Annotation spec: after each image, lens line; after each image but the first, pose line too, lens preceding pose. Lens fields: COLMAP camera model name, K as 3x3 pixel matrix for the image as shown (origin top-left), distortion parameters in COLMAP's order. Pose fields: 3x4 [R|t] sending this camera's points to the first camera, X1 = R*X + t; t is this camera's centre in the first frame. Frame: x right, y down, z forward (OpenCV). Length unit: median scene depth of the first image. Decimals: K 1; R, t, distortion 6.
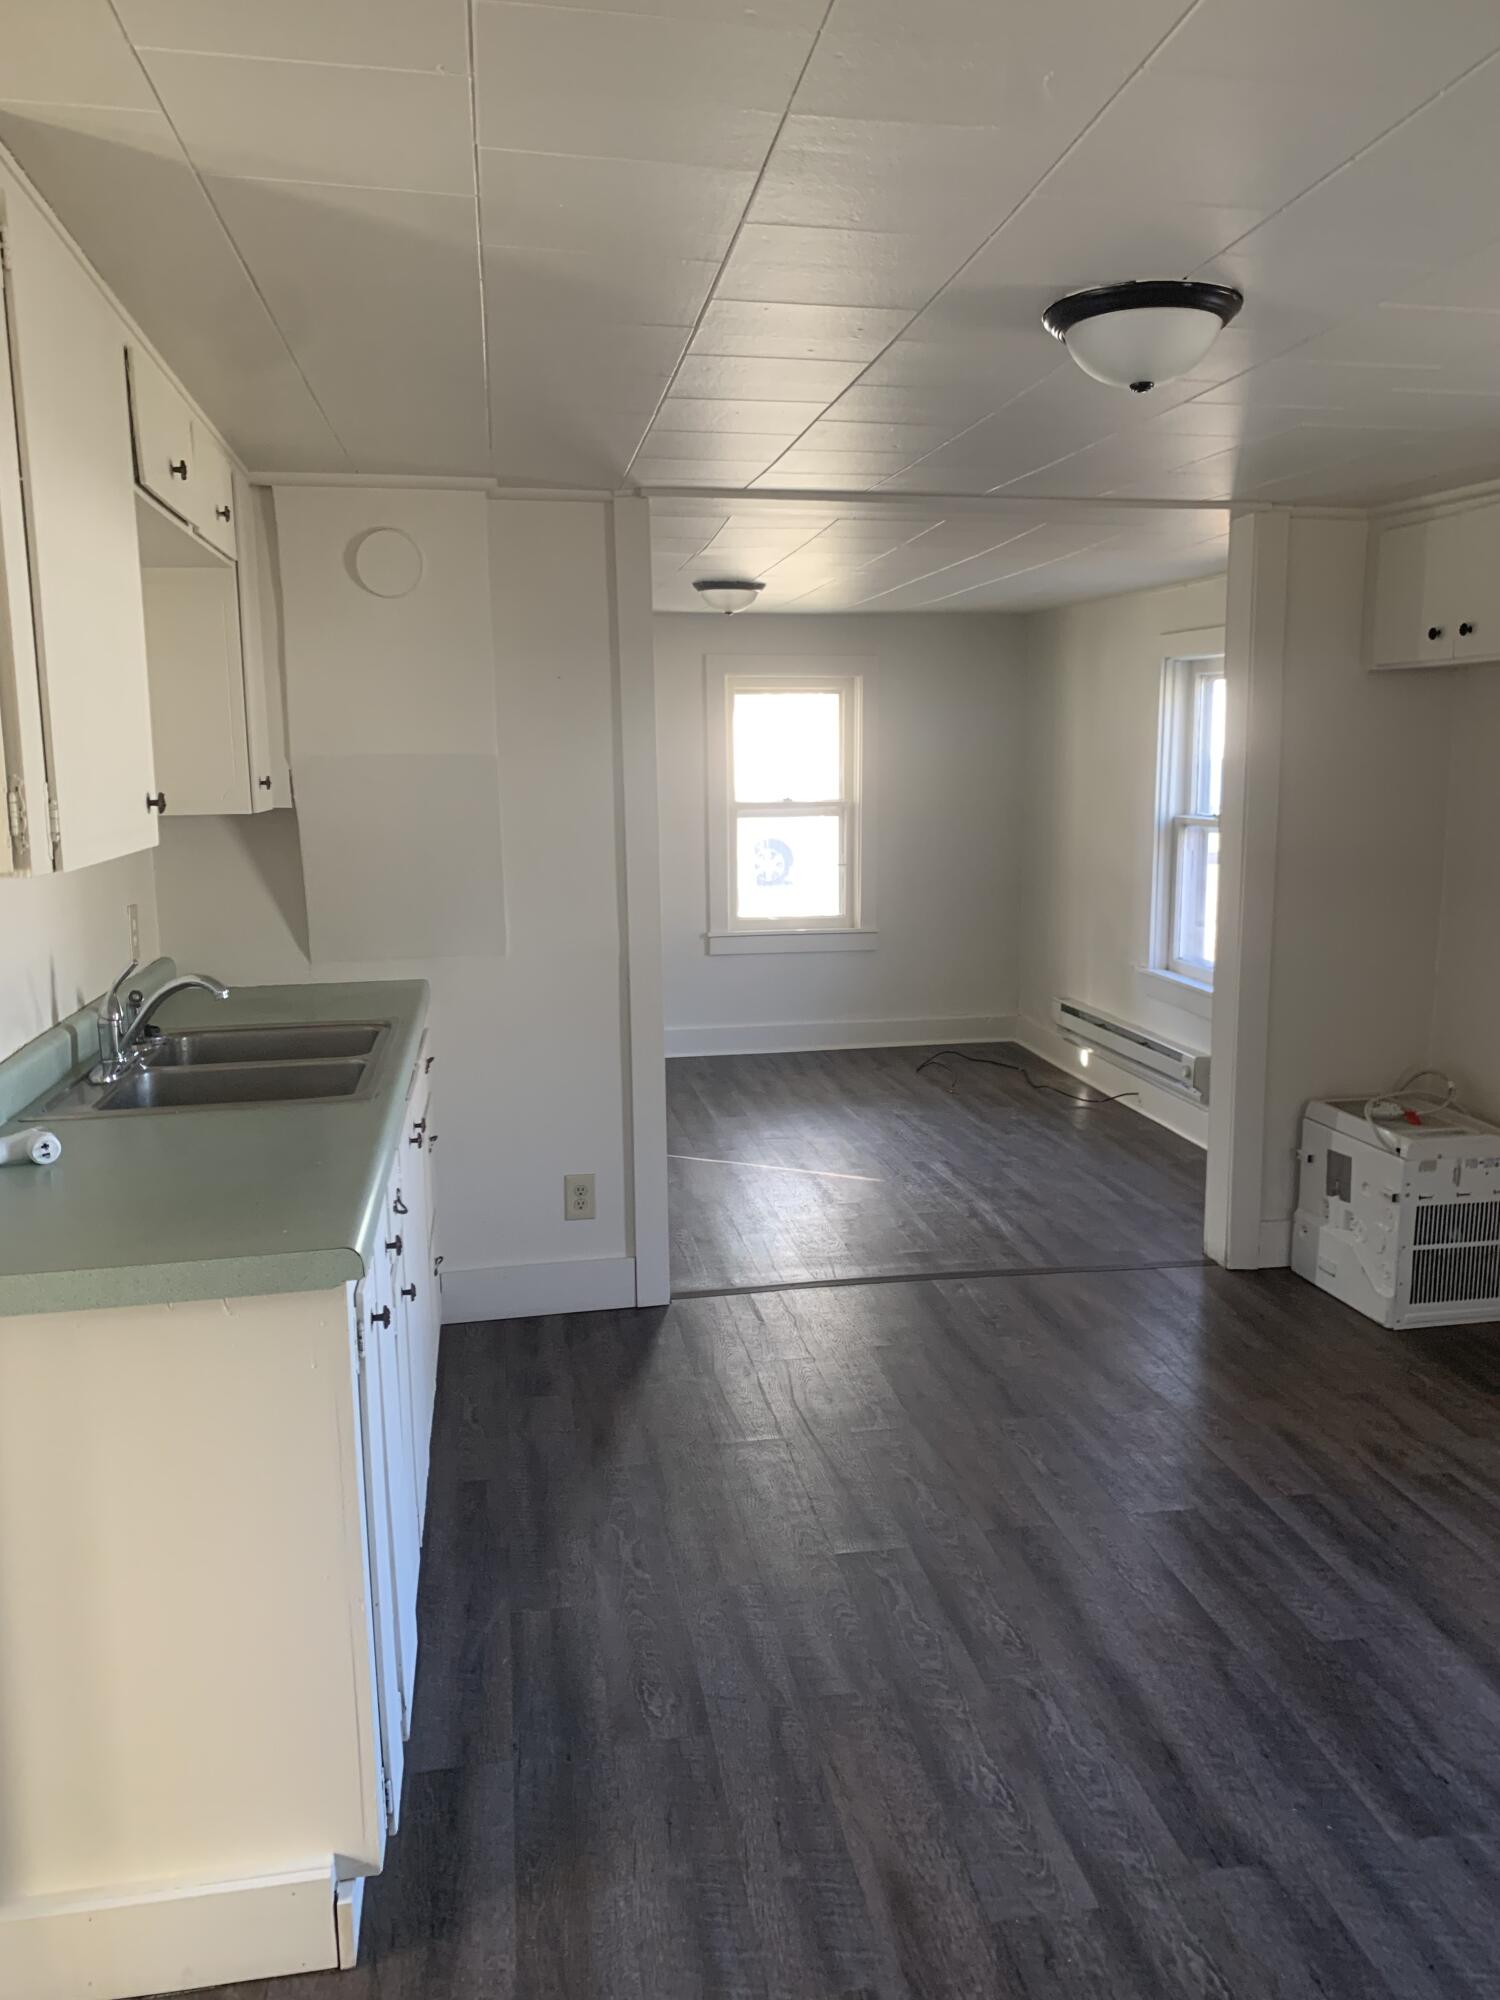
lens RADIAL K [[1530.6, 0, 752.4], [0, 1530.6, 1000.9], [0, 0, 1]] dist [0.002297, -0.017561]
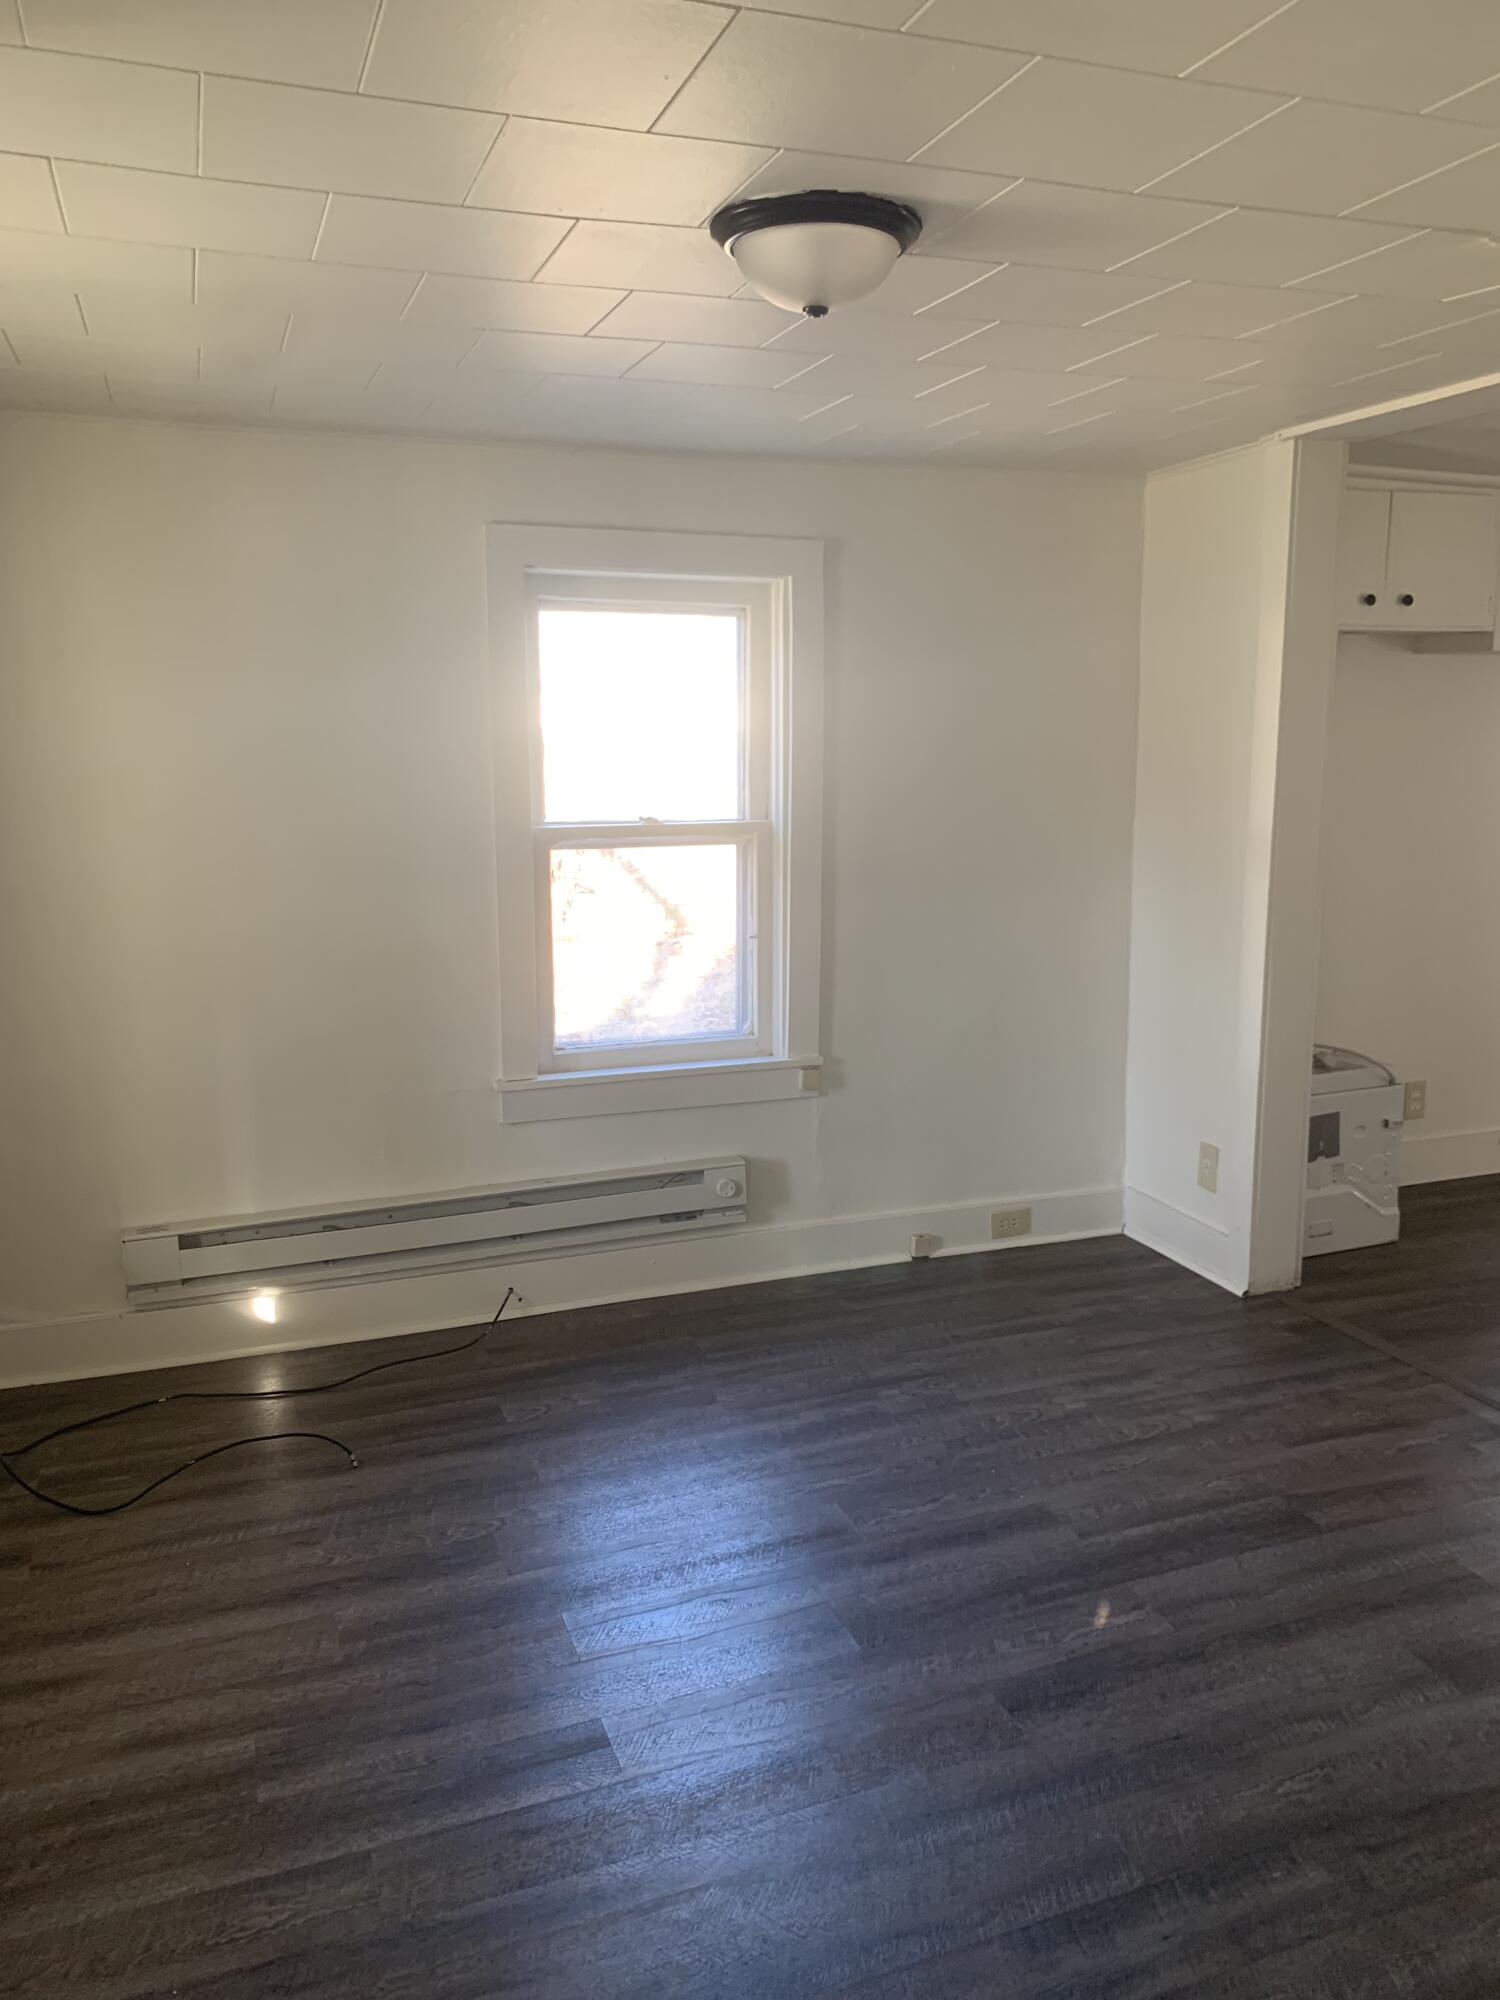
lens RADIAL K [[1530.6, 0, 752.9], [0, 1530.6, 1003.3], [0, 0, 1]] dist [0.002297, -0.017561]
pose [[-0.184110, -0.168234, 0.968401, -0.378079], [0.168006, 0.965358, 0.199647, -0.174577], [-0.968441, 0.199454, -0.149468, 1.123500]]
